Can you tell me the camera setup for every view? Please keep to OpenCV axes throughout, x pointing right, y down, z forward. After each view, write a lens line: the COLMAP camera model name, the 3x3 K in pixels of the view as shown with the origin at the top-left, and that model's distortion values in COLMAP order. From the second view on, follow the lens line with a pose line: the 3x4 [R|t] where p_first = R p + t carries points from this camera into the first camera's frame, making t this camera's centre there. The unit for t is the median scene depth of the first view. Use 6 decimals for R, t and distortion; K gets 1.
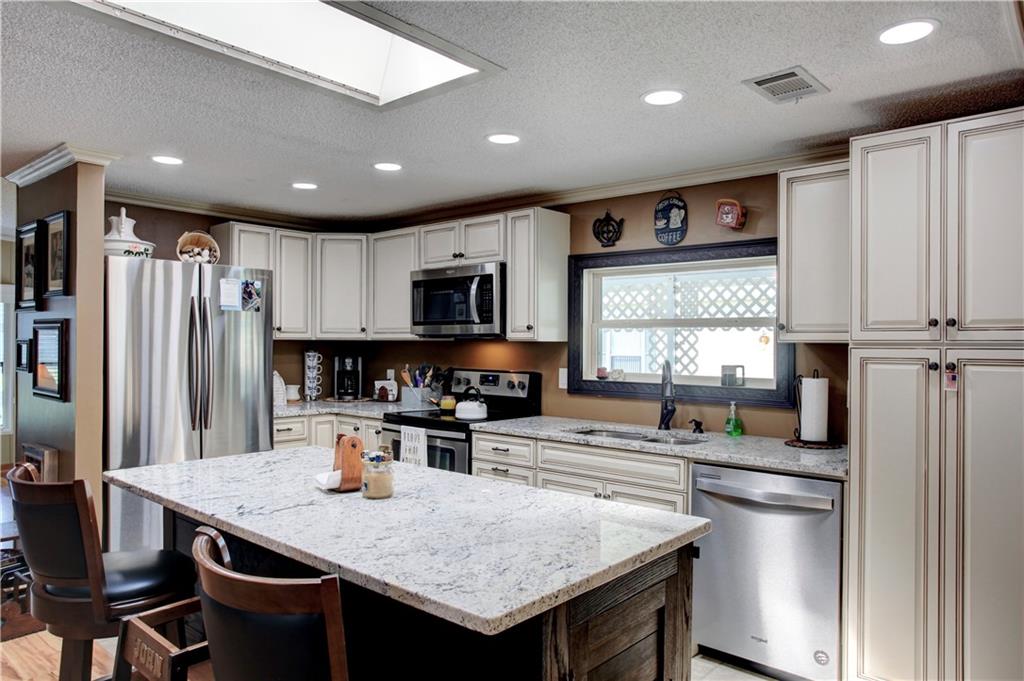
lens RADIAL K [[717.6, 0, 512.0], [0, 717.6, 340.5], [0, 0, 1]] dist [-0.002065, -0.000157]
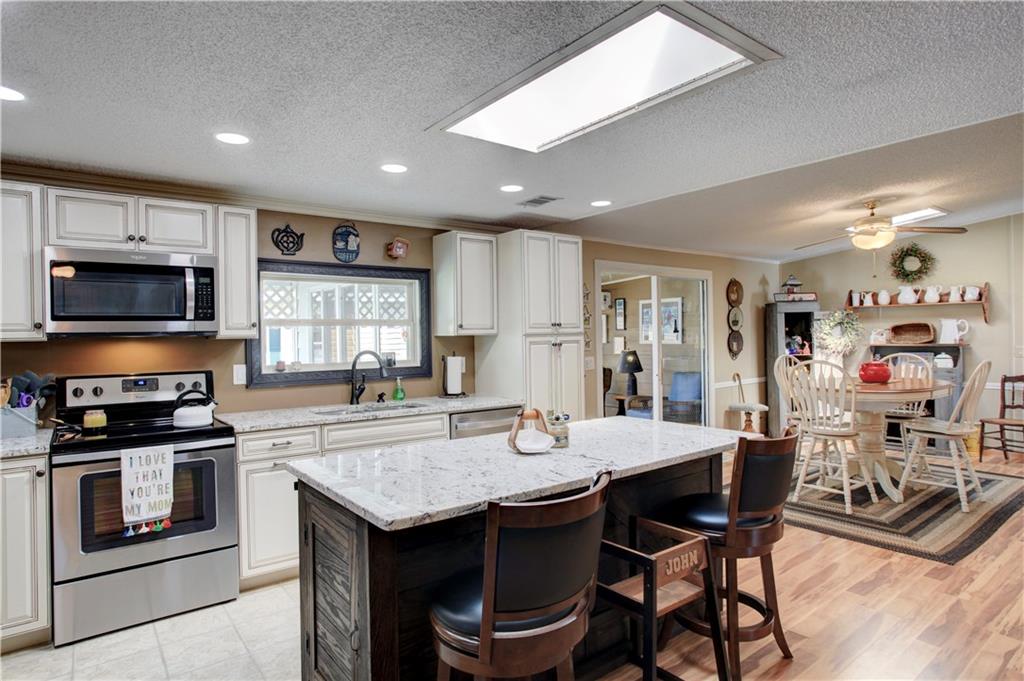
lens RADIAL K [[585.5, 0, 528.1], [0, 585.5, 331.4], [0, 0, 1]] dist [-0.005526, 0.030637]
pose [[0.183462, -0.005097, 0.983014, -0.752729], [0.013759, 0.999902, 0.002616, -0.006367], [-0.982931, 0.013046, 0.183514, 0.480310]]
